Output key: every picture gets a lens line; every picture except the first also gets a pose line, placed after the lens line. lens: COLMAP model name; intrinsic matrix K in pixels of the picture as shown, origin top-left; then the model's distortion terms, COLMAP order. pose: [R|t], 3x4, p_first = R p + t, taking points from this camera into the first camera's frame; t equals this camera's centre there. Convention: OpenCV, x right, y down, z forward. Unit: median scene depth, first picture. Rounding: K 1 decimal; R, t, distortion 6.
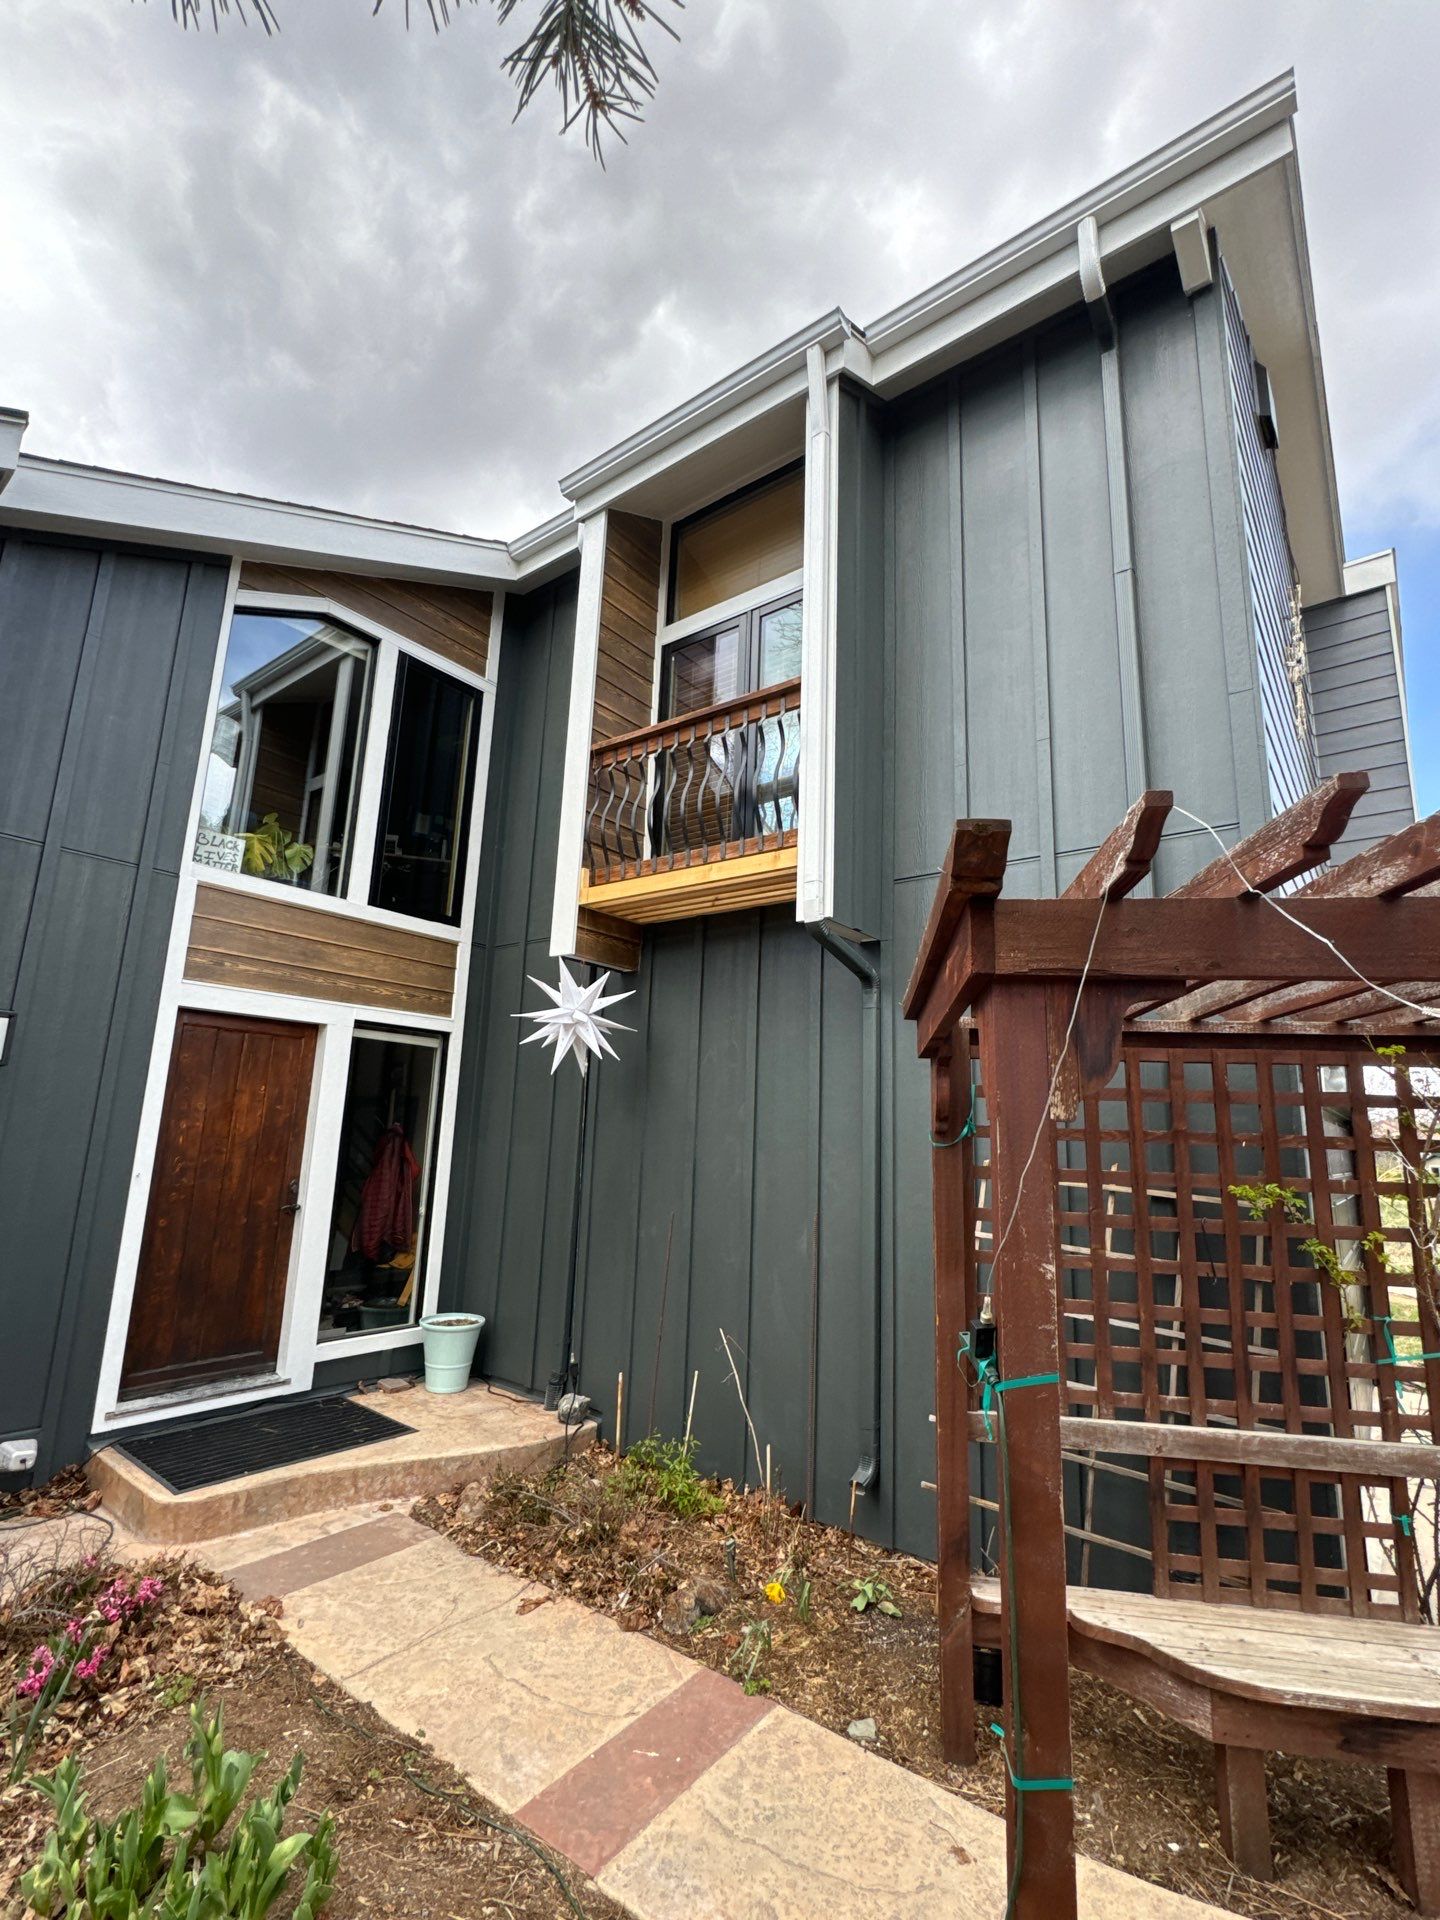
lens RADIAL K [[874.2, 0, 723.3], [0, 874.2, 960.4], [0, 0, 1]] dist [-0.001522, -0.000373]
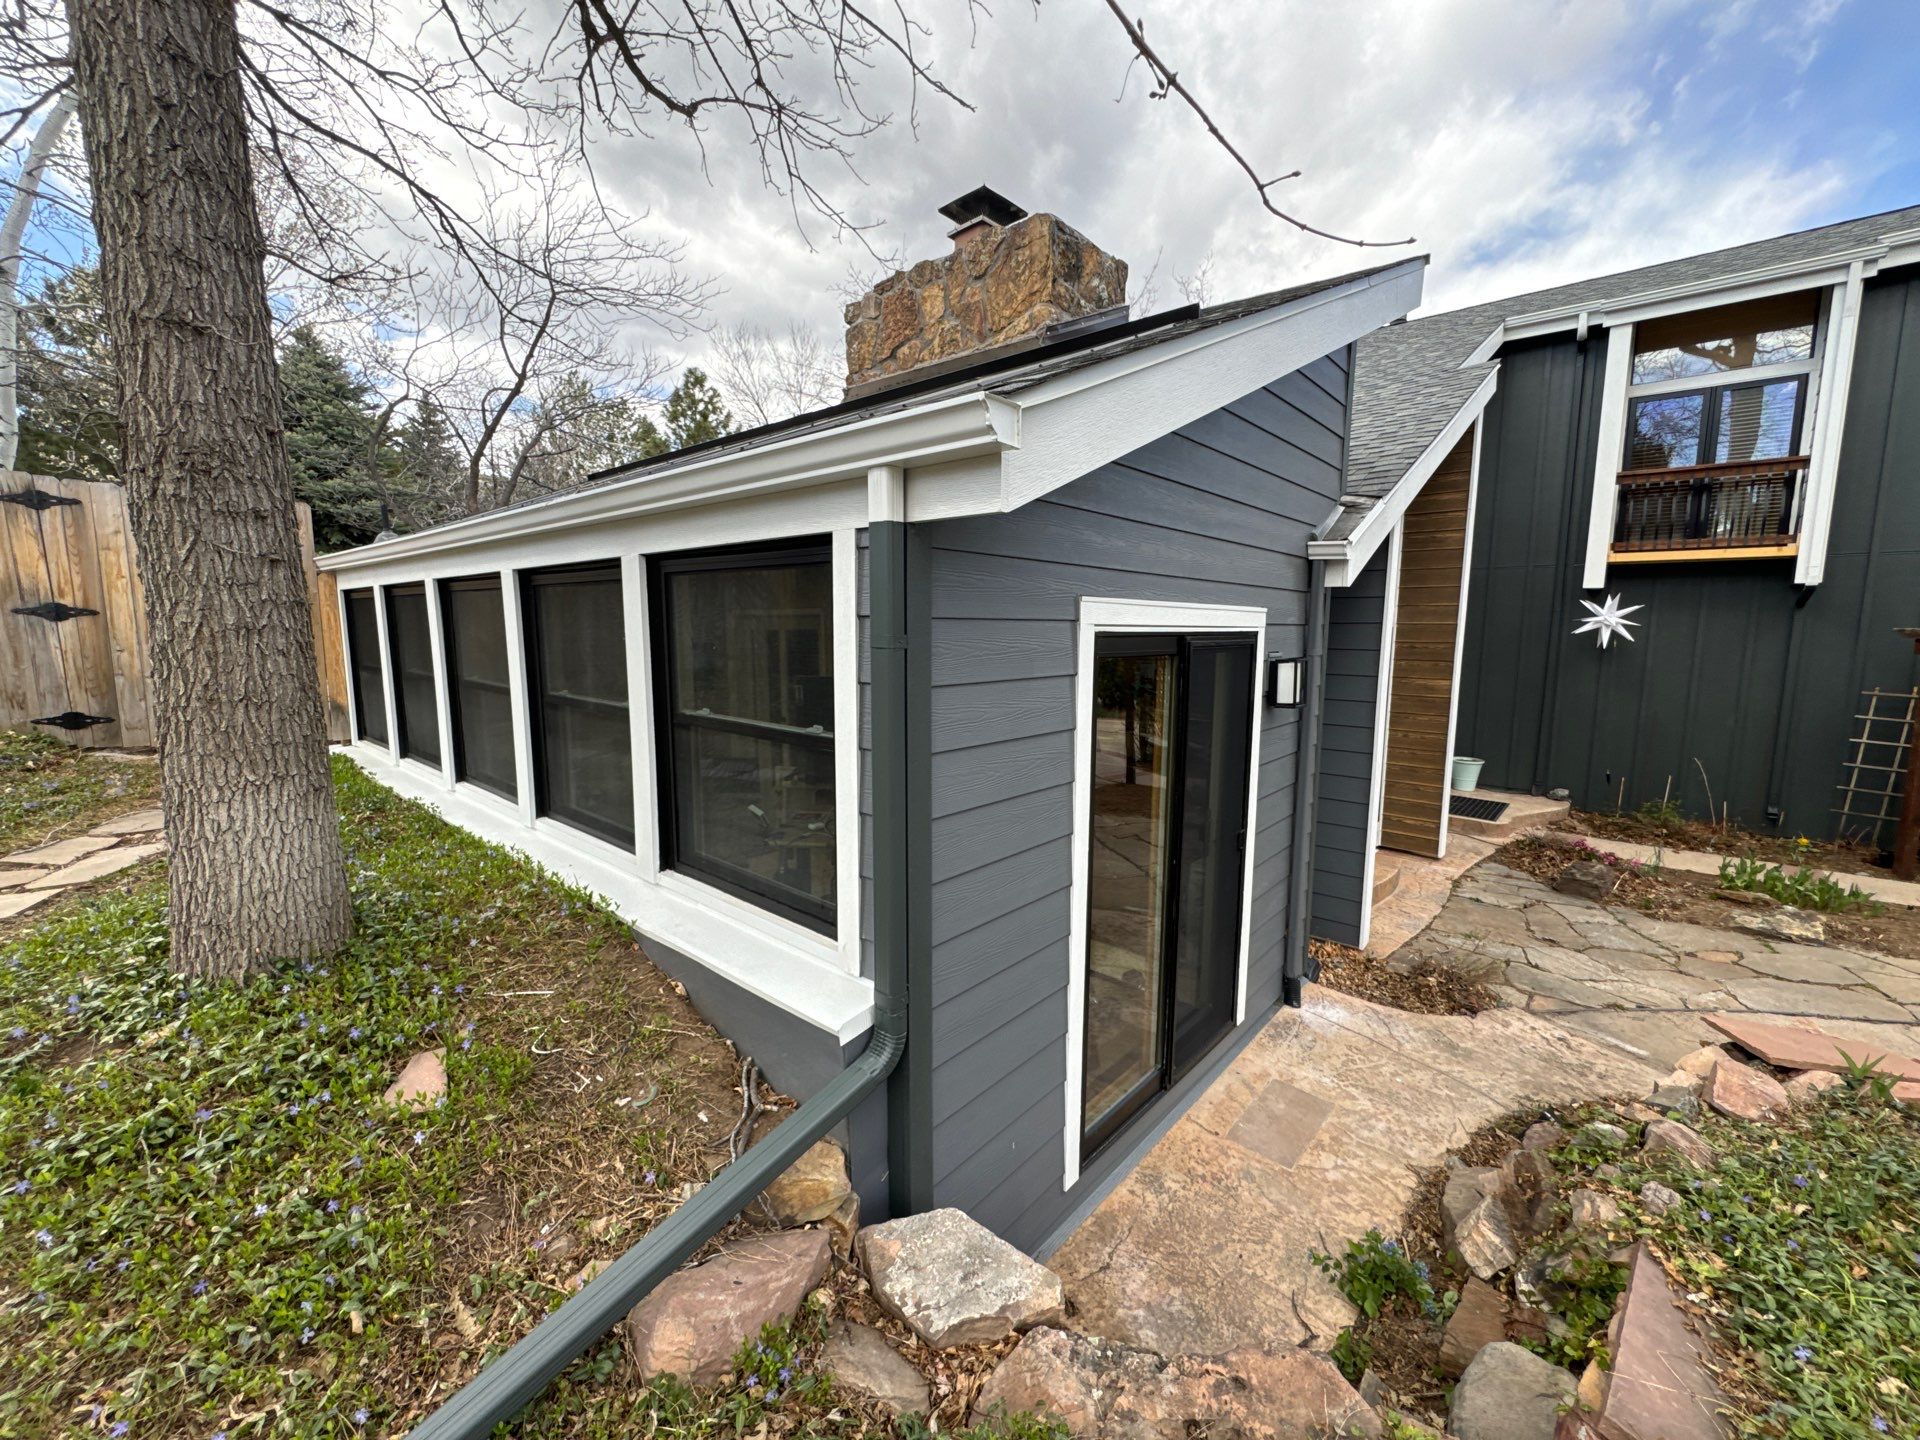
lens RADIAL K [[767.1, 0, 961.1], [0, 767.1, 719.6], [0, 0, 1]] dist [-0.002776, 0.000575]
pose [[0.997587, -0.024581, -0.064937, -1.591094], [0.043896, 0.947895, 0.315544, -0.352240], [0.053797, -0.317633, 0.946686, -0.874080]]
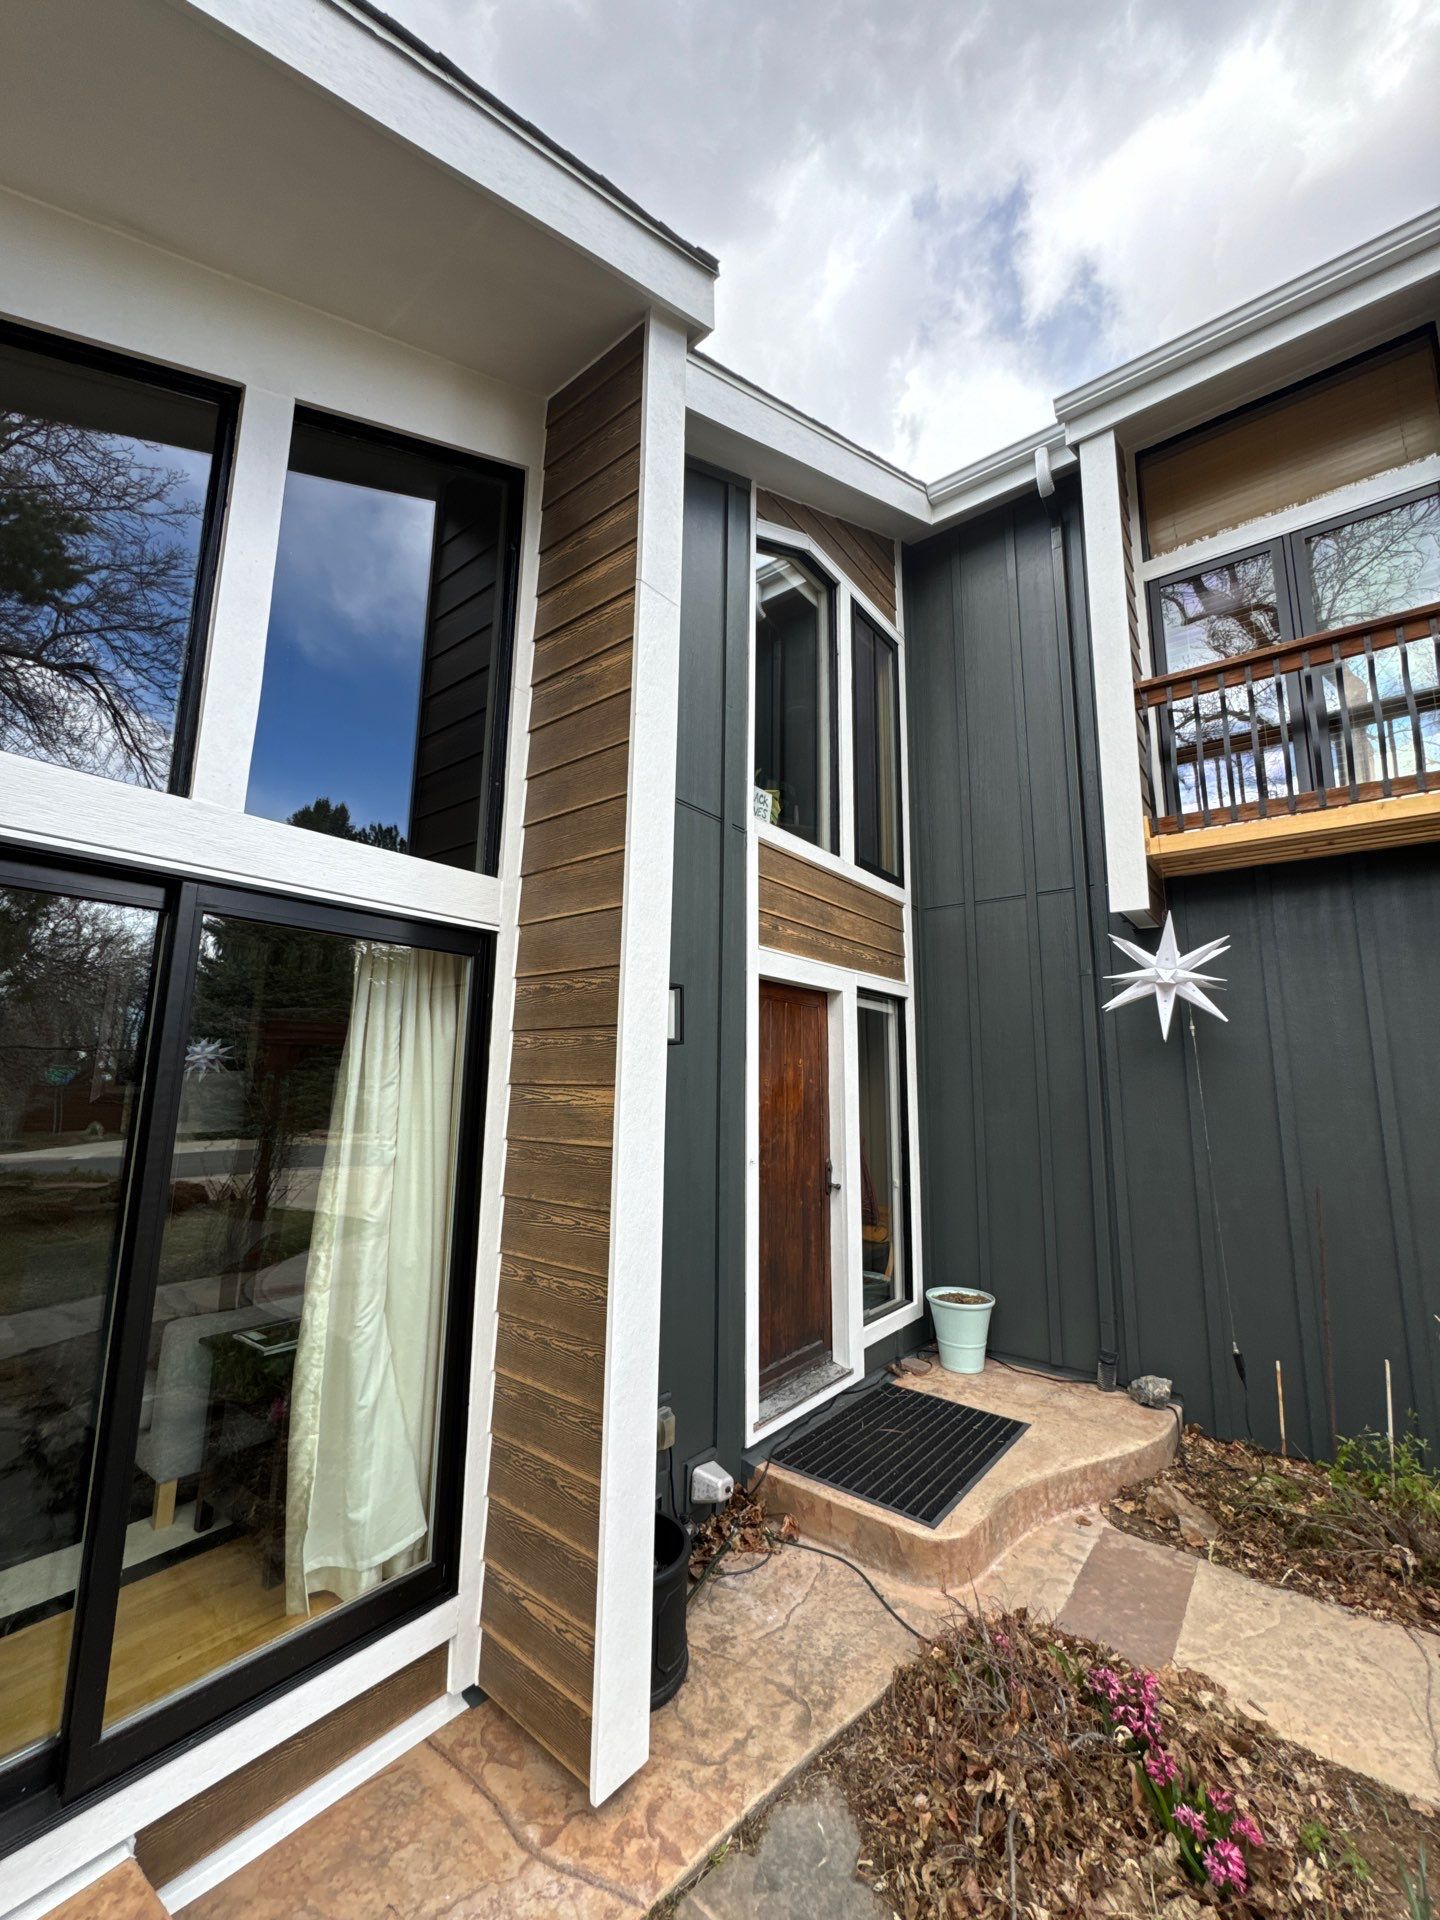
lens RADIAL K [[765.2, 0, 720.0], [0, 765.2, 960.0], [0, 0, 1]] dist [-0.001912, 0.000637]
pose [[0.999710, -0.024087, -0.000333, -0.645952], [0.024084, 0.999103, 0.034816, 0.008352], [-0.000506, -0.034814, 0.999394, 0.198083]]
